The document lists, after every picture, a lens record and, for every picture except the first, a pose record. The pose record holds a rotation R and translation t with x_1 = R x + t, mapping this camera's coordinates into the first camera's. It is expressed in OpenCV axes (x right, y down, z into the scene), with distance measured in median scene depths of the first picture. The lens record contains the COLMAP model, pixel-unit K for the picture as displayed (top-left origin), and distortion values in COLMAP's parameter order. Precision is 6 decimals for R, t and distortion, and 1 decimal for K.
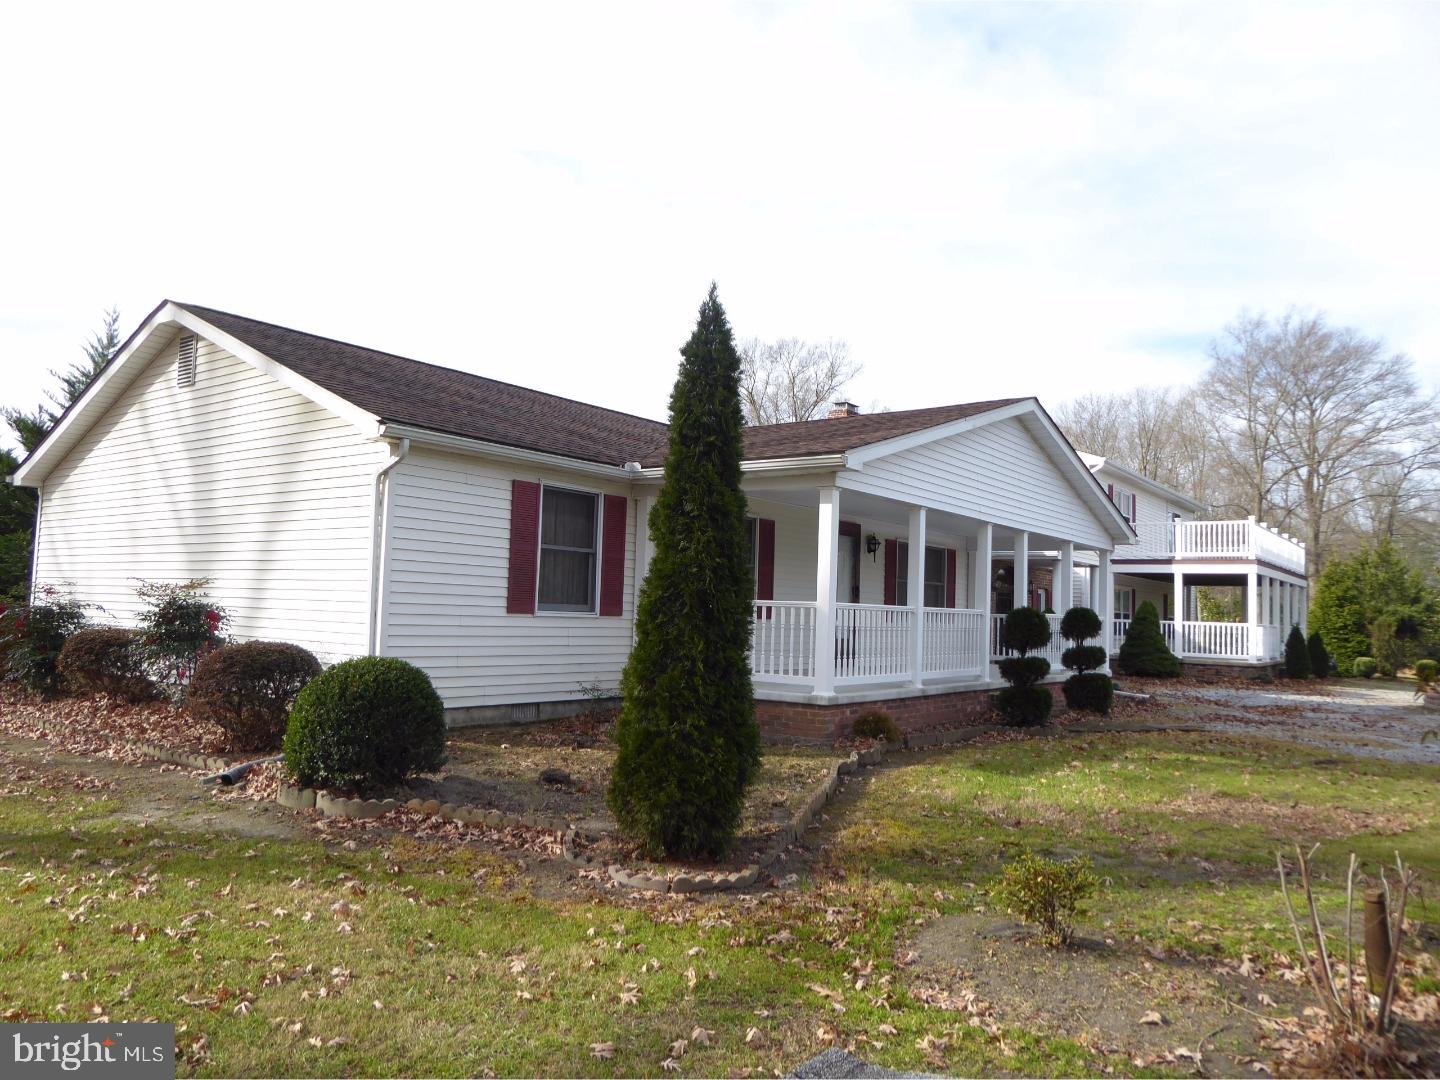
lens RADIAL K [[1024.9, 0, 722.7], [0, 1024.9, 536.6], [0, 0, 1]] dist [-0.019890, 0.004759]
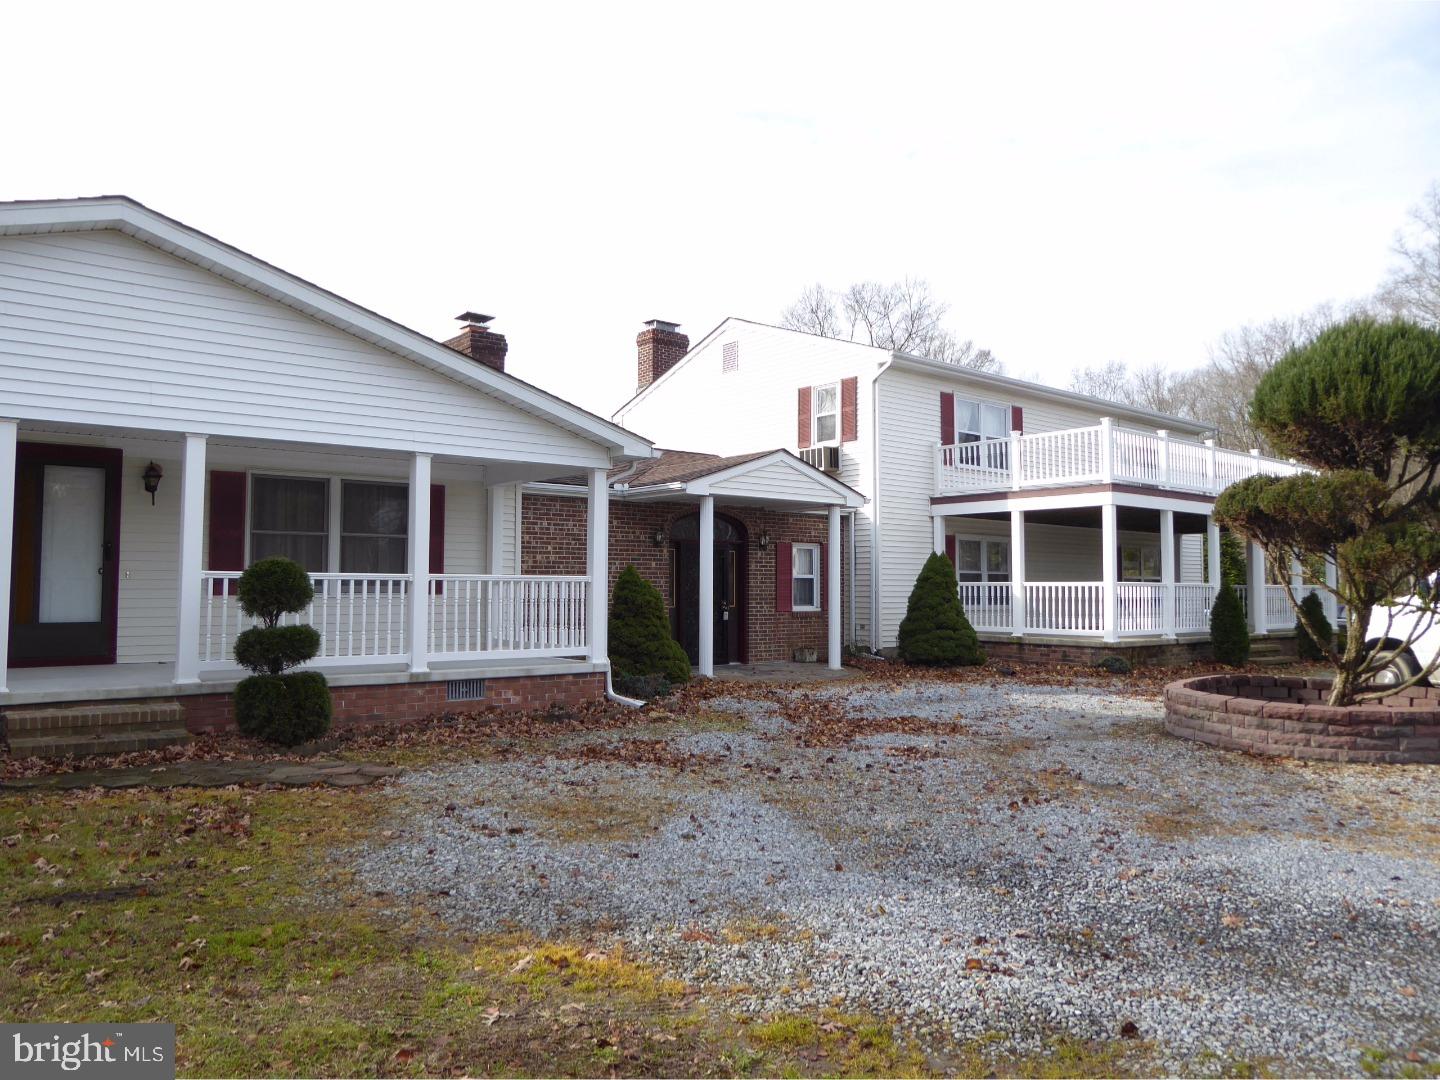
lens RADIAL K [[1024.9, 0, 722.7], [0, 1024.9, 536.6], [0, 0, 1]] dist [-0.019890, 0.004759]
pose [[0.969761, -0.044150, -0.240029, 0.431351], [0.047573, 0.998832, 0.008485, 0.038479], [0.239374, -0.019648, 0.970729, 0.299722]]
